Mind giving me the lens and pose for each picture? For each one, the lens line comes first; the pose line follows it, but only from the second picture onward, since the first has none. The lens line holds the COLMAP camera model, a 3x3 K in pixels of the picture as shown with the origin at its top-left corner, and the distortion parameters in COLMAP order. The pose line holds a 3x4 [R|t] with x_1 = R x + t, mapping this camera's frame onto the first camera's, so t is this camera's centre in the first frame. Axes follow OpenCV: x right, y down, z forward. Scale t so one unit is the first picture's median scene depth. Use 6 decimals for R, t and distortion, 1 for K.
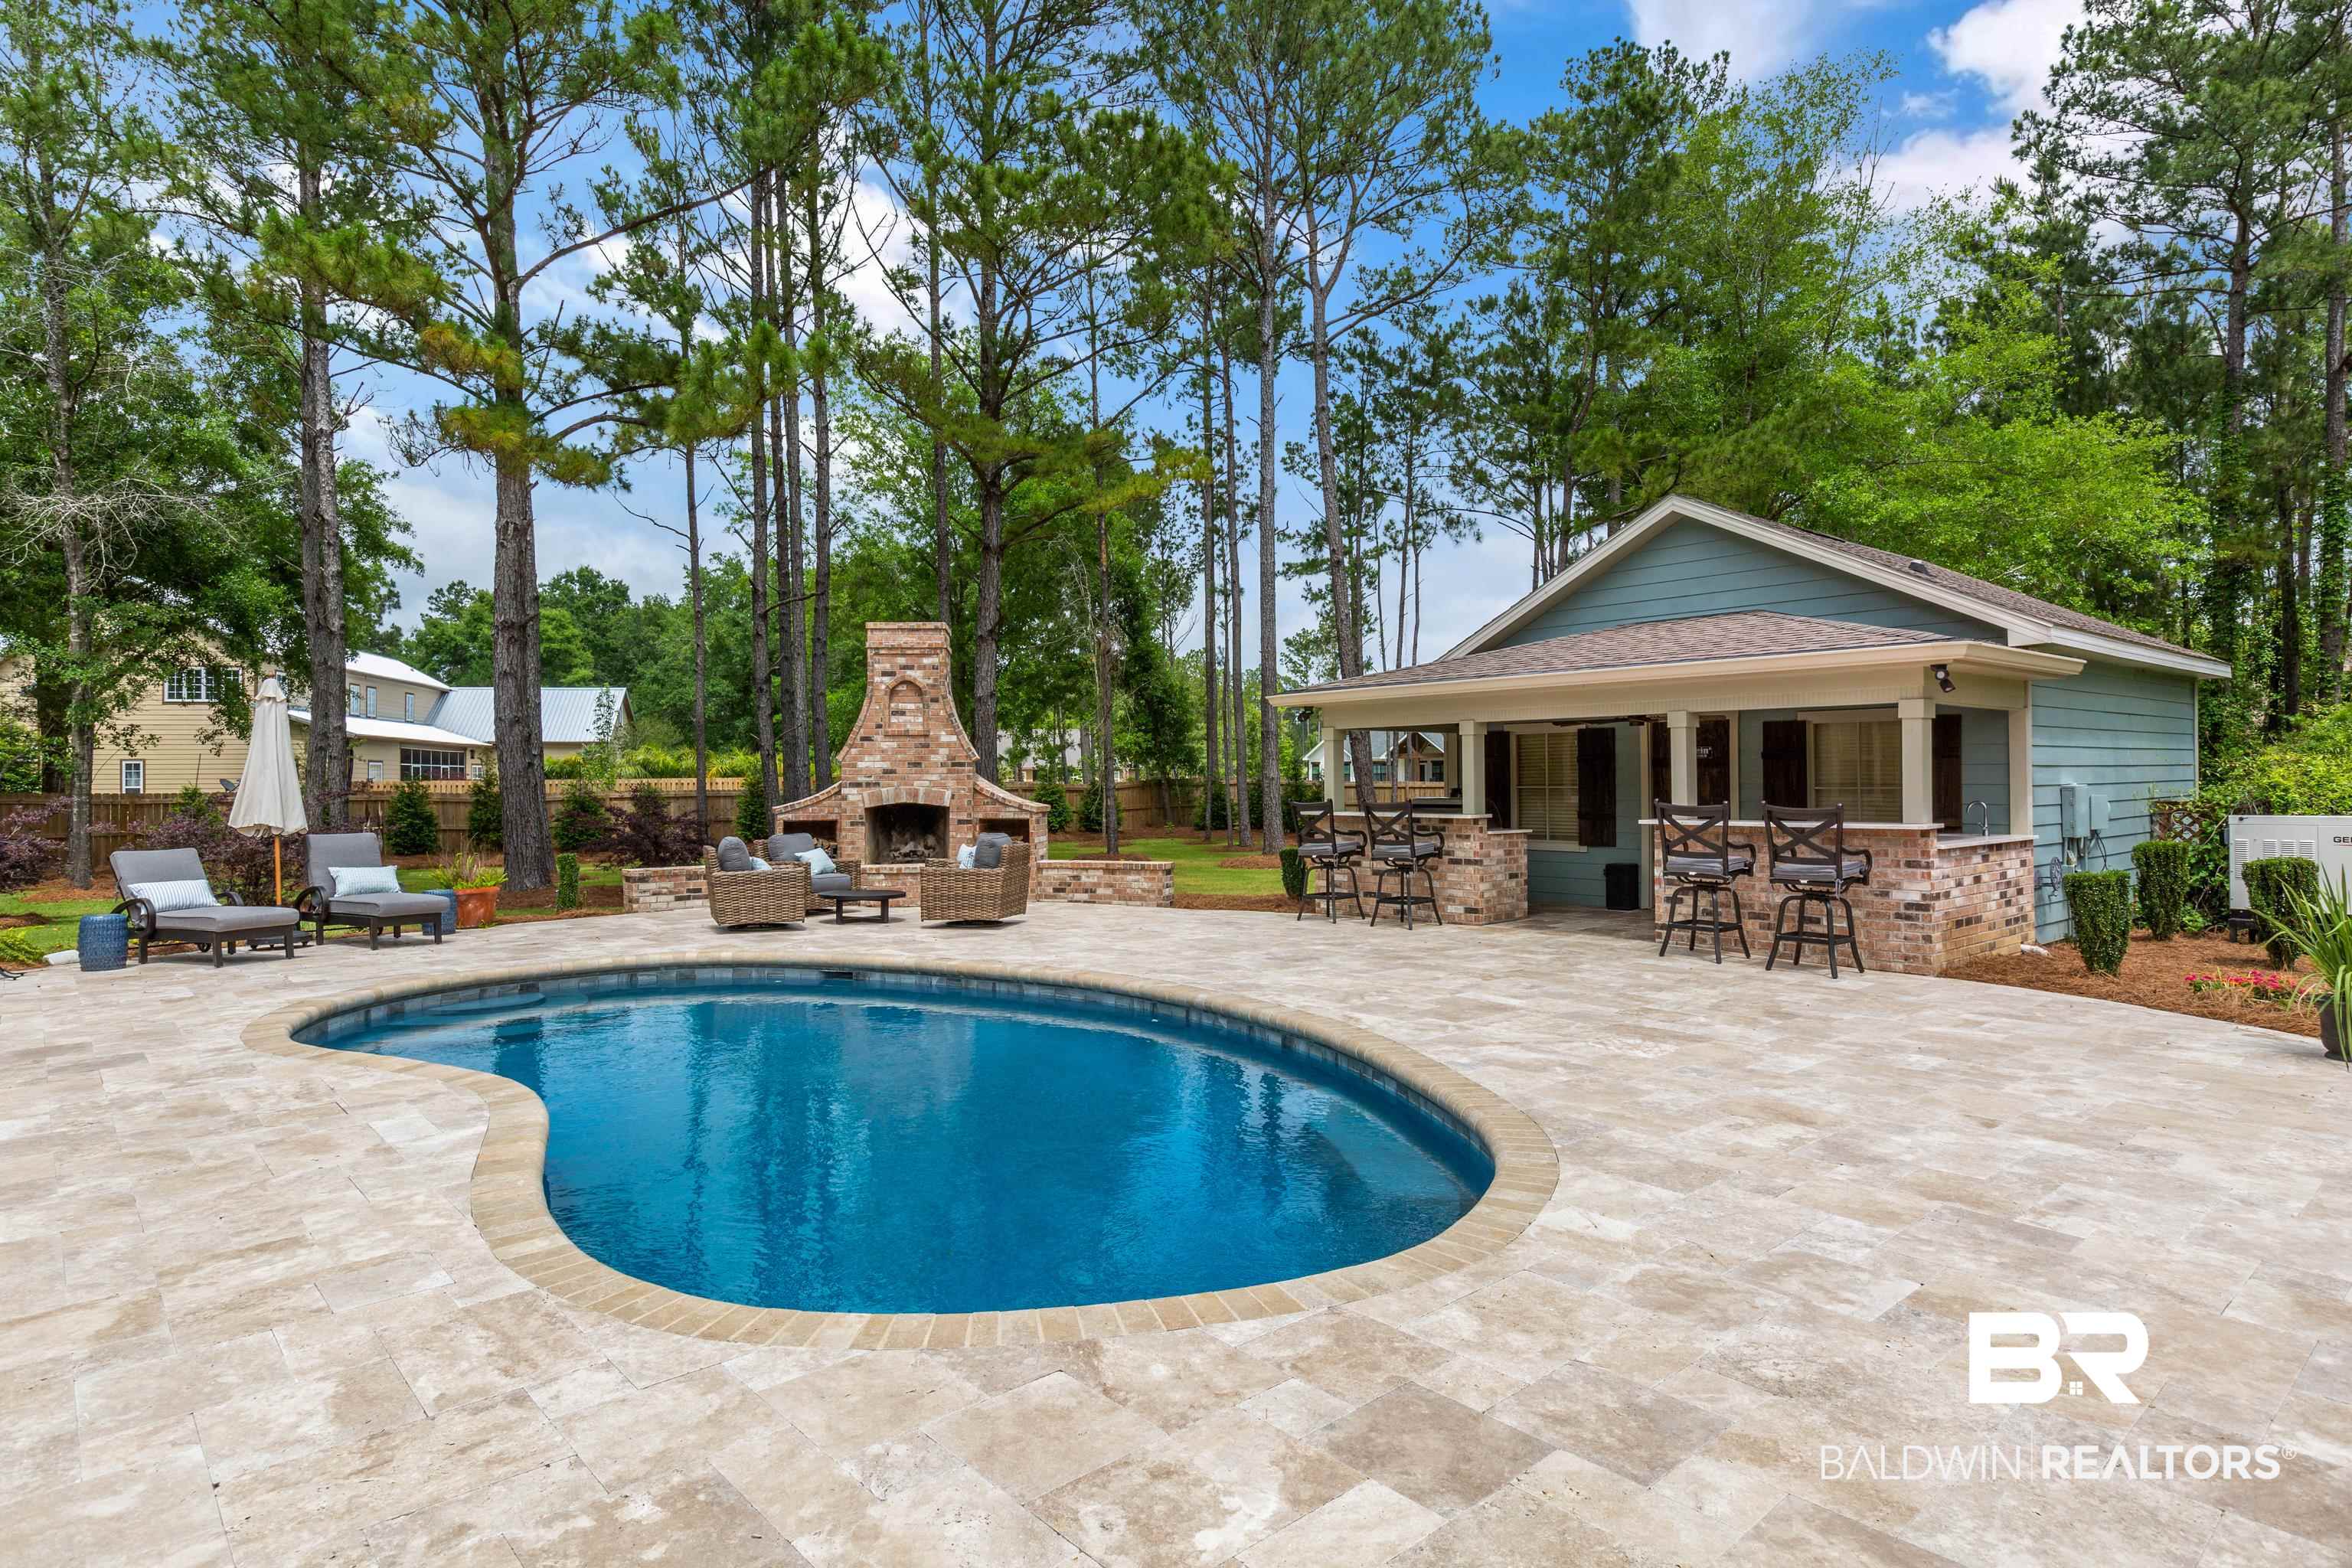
lens RADIAL K [[1345.2, 0, 1176.0], [0, 1345.2, 784.0], [0, 0, 1]] dist [0.002729, -0.000149]
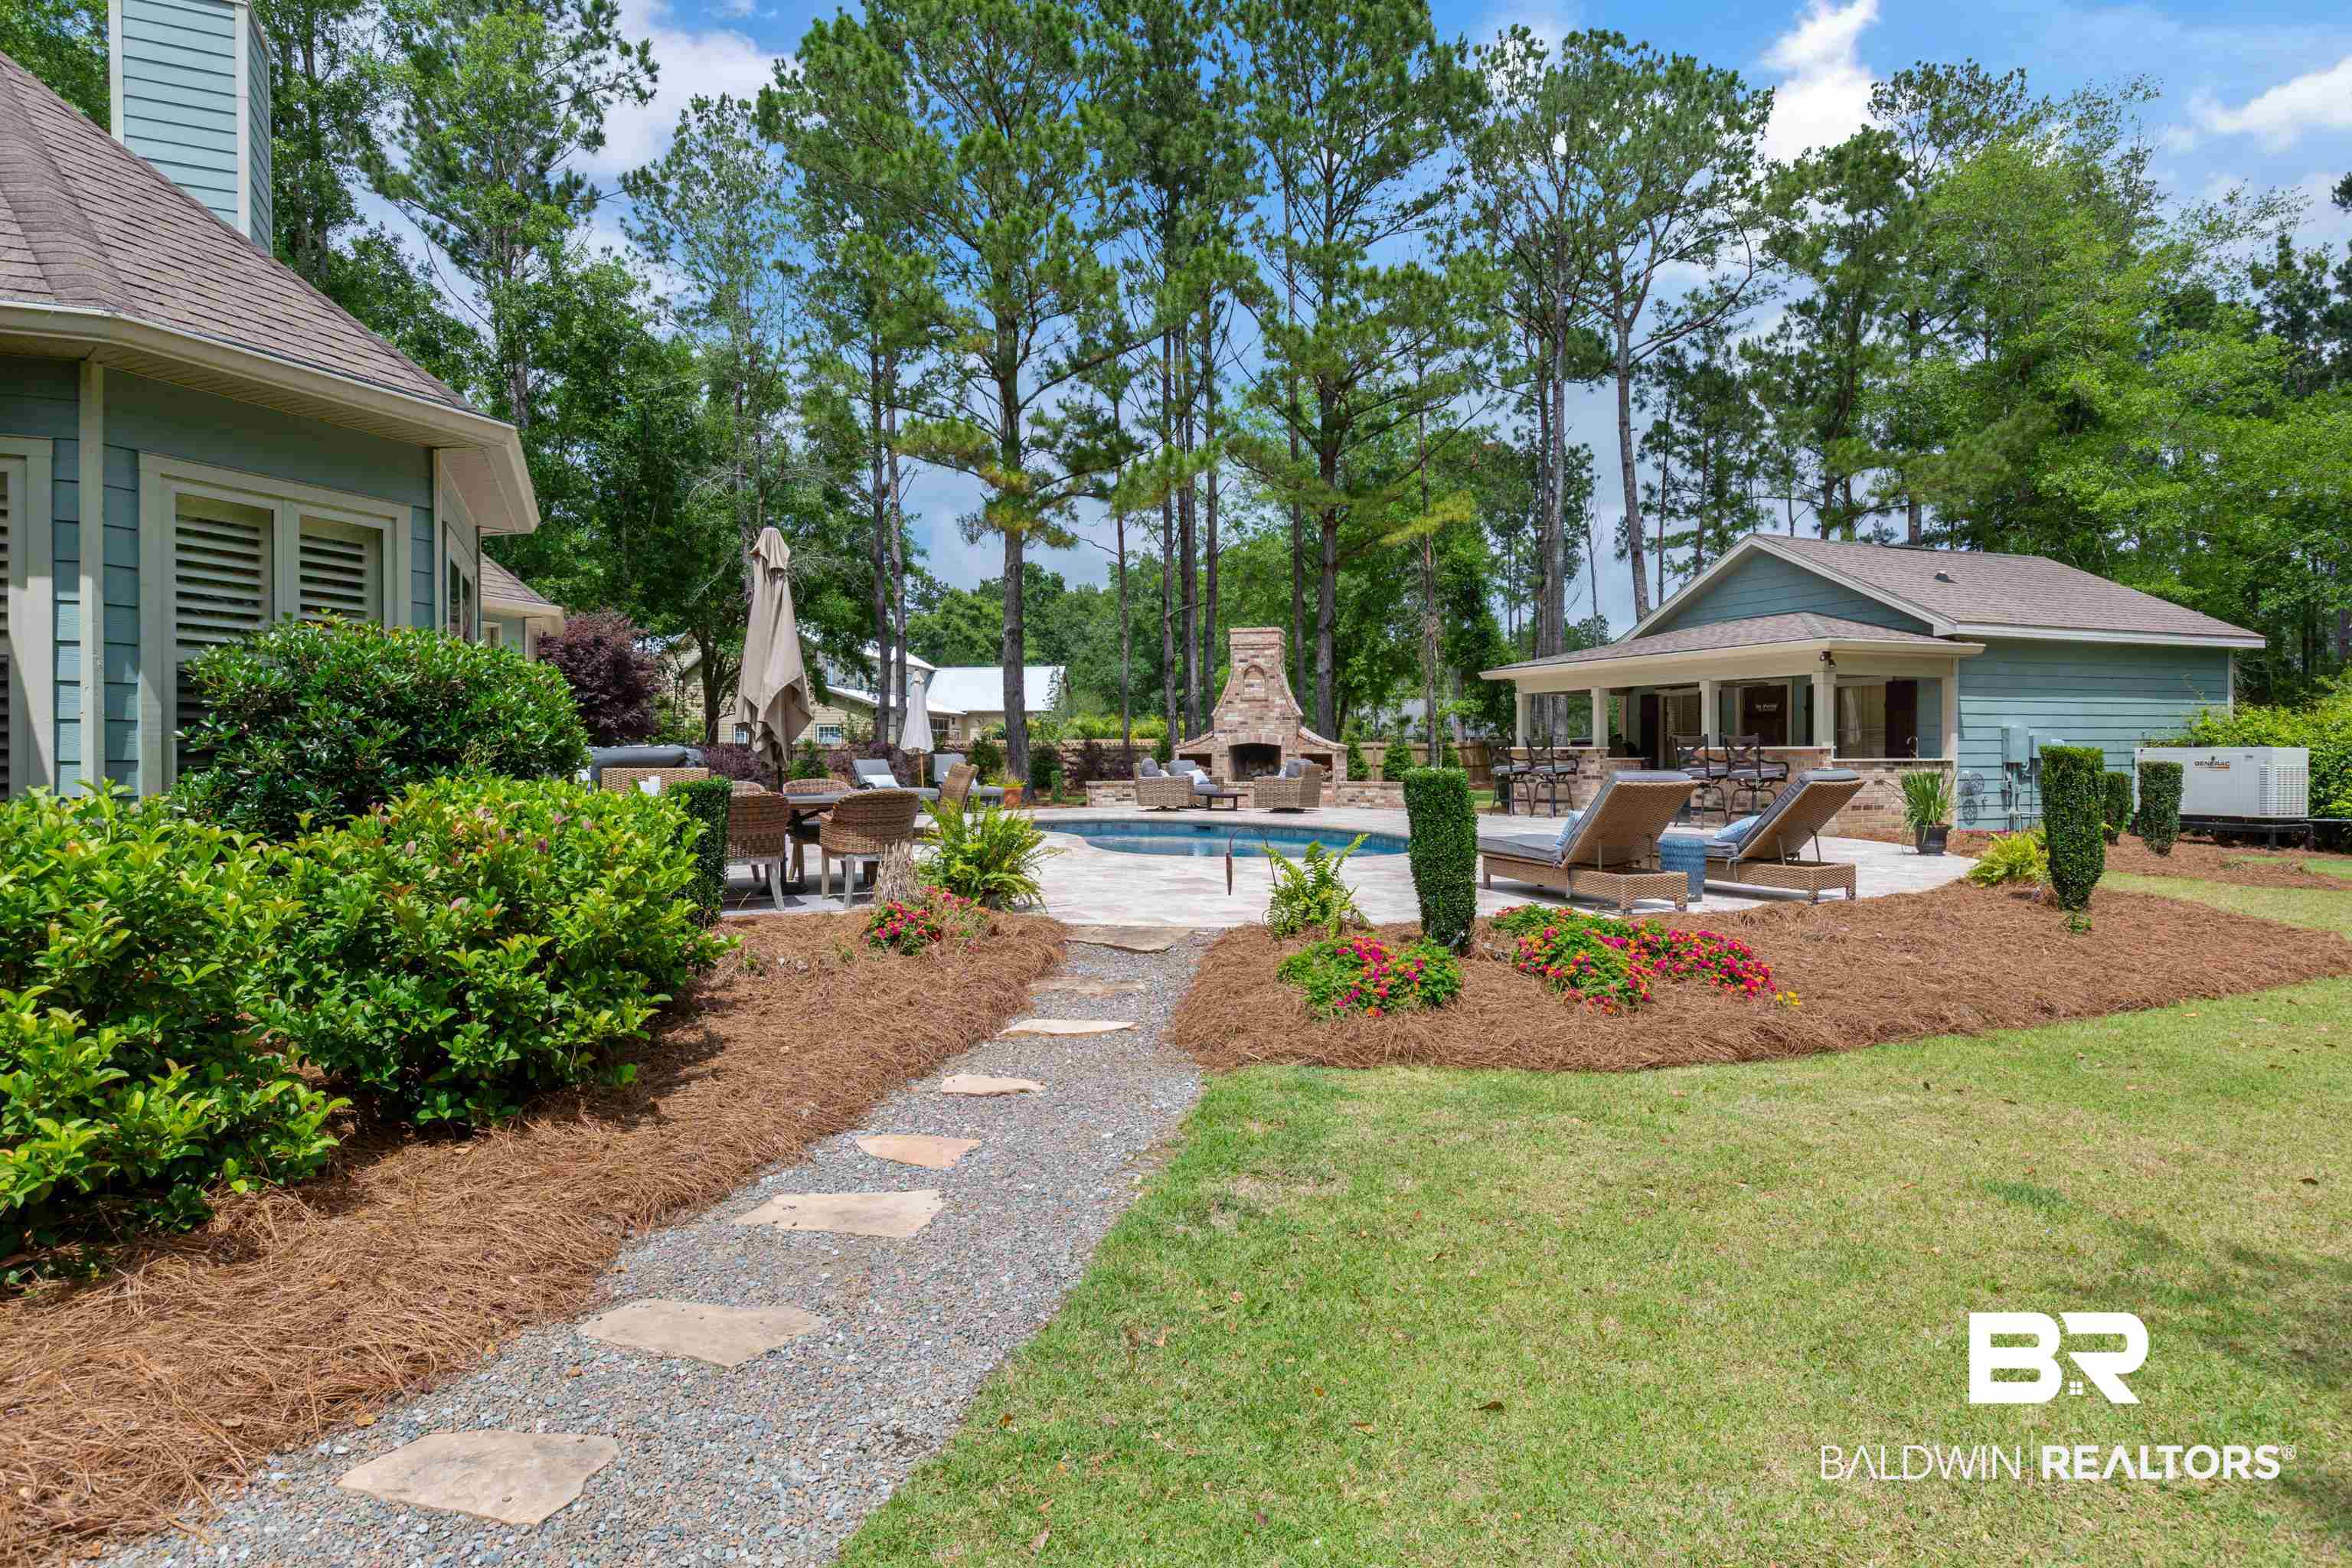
lens RADIAL K [[1345.2, 0, 1176.0], [0, 1345.2, 784.0], [0, 0, 1]] dist [0.002729, -0.000149]
pose [[0.956016, 0.011284, -0.293096, 0.171629], [-0.004834, 0.999730, 0.022720, 0.026323], [0.293273, -0.020303, 0.955813, -0.524342]]
